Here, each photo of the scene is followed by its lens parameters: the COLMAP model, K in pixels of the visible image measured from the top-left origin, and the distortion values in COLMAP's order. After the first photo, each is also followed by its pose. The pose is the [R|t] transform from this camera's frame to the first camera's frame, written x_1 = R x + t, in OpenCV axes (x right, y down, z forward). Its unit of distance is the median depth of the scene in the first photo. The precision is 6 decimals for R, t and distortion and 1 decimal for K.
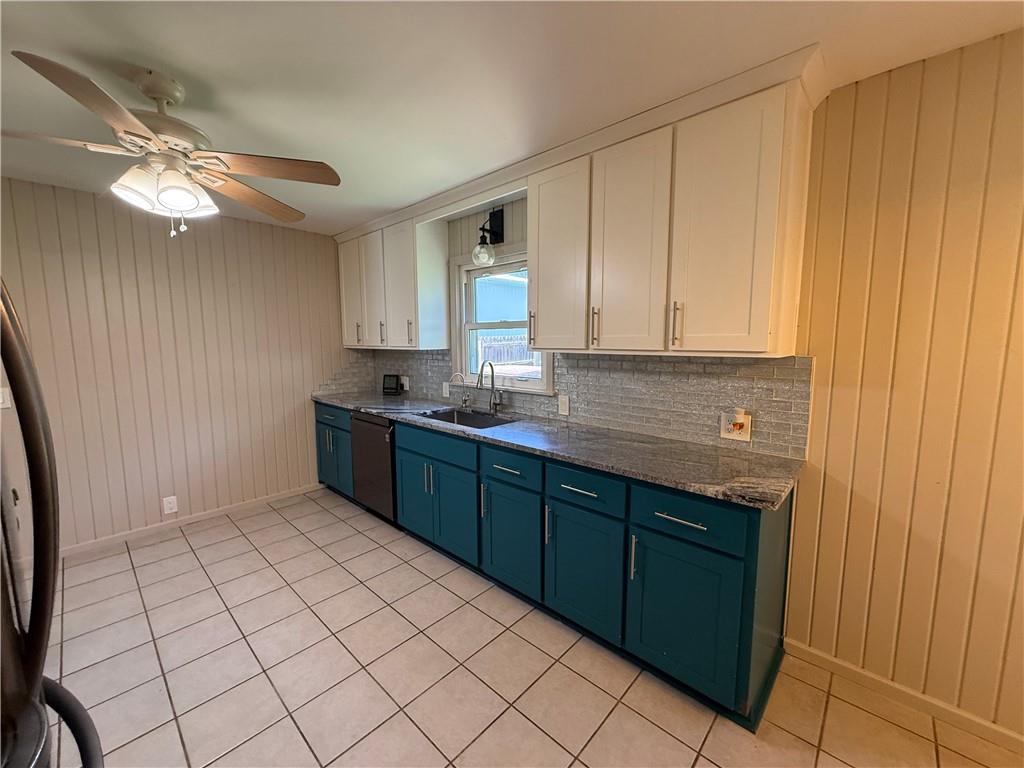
lens RADIAL K [[408.5, 0, 509.2], [0, 408.5, 384.5], [0, 0, 1]] dist [-0.000337, -0.000164]
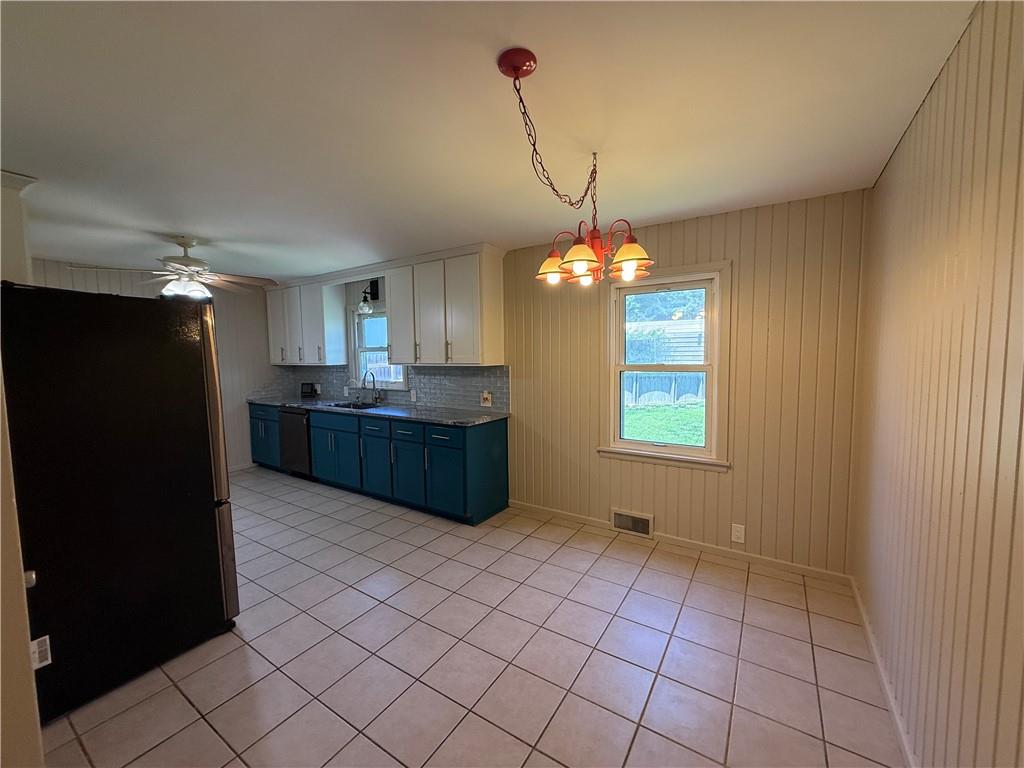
lens RADIAL K [[408.5, 0, 512.1], [0, 408.5, 385.0], [0, 0, 1]] dist [-0.000337, -0.000164]
pose [[0.983945, -0.022286, 0.177074, 0.214385], [0.028400, 0.999082, -0.032069, 0.064615], [-0.176196, 0.036583, 0.983675, -0.699673]]
